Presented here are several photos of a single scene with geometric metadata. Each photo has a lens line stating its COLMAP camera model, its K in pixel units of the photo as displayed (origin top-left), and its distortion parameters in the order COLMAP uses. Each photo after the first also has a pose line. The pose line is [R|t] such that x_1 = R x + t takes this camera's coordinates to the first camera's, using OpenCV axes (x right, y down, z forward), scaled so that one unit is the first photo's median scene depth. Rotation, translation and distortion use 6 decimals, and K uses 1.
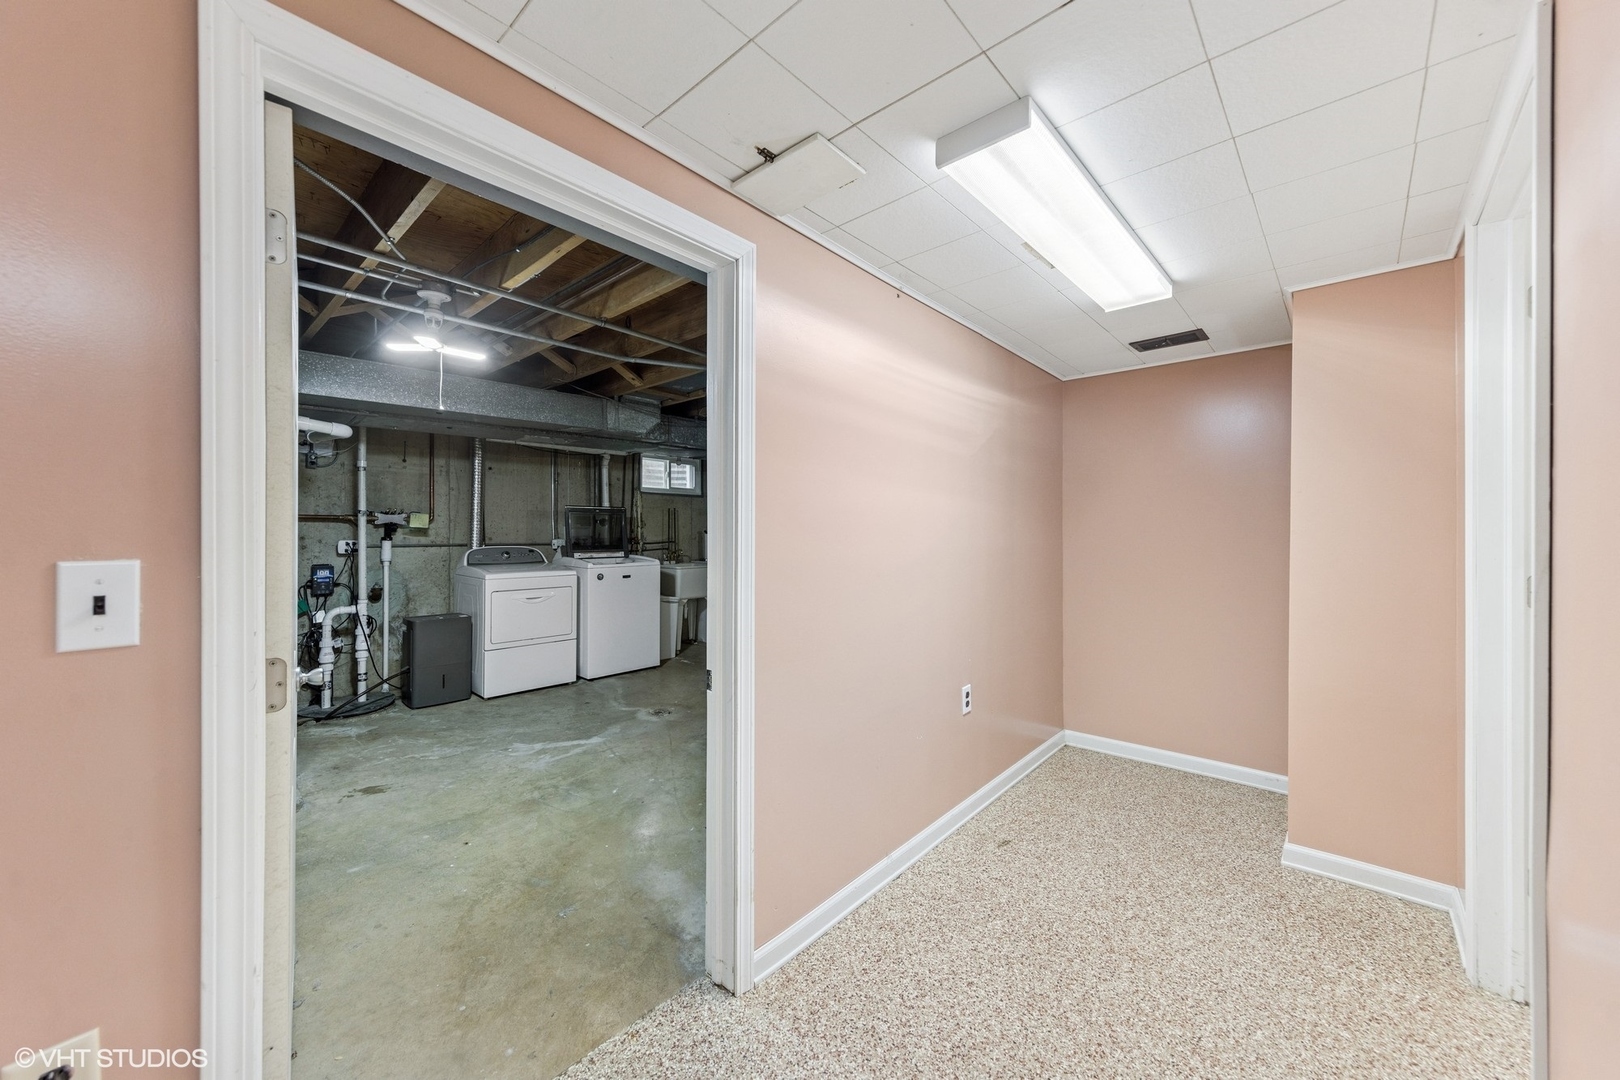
lens RADIAL K [[585.8, 0, 813.3], [0, 585.8, 538.1], [0, 0, 1]] dist [0.004063, -0.000669]
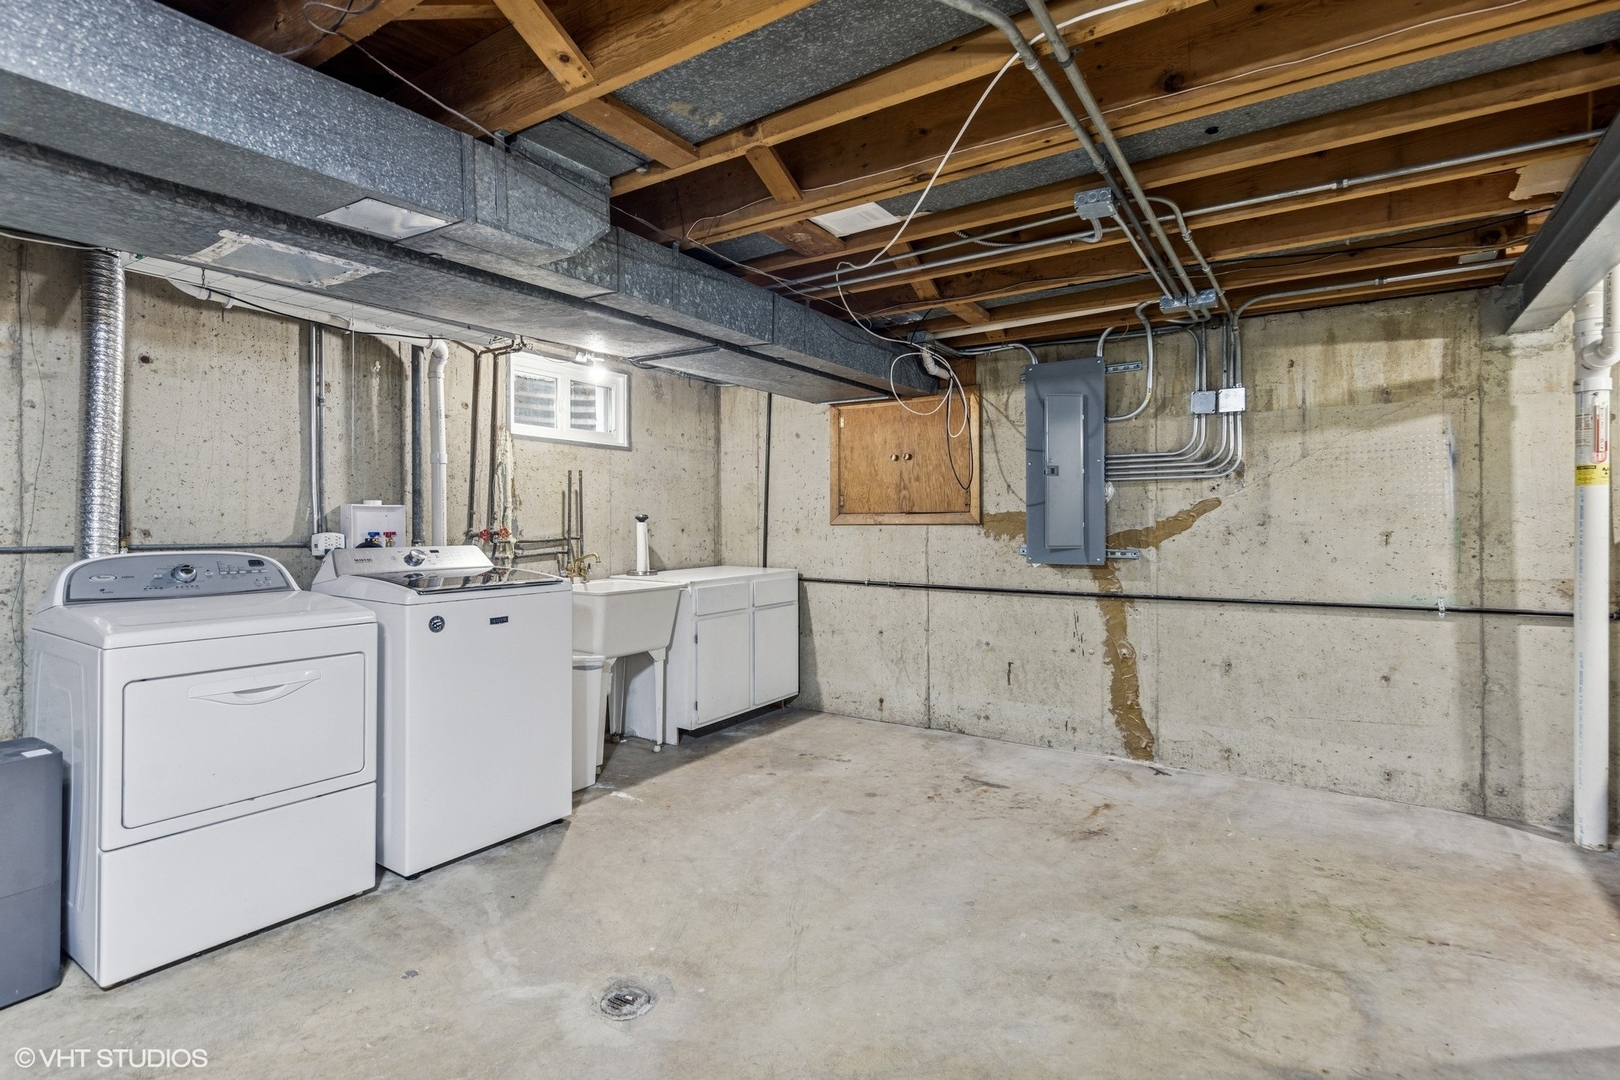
lens RADIAL K [[777.7, 0, 808.4], [0, 777.7, 527.8], [0, 0, 1]] dist [0.003215, 0.000284]
pose [[0.989653, -0.003098, 0.143450, -0.190285], [0.003772, 0.999983, -0.004425, 0.001803], [-0.143434, 0.004921, 0.989648, 0.437410]]
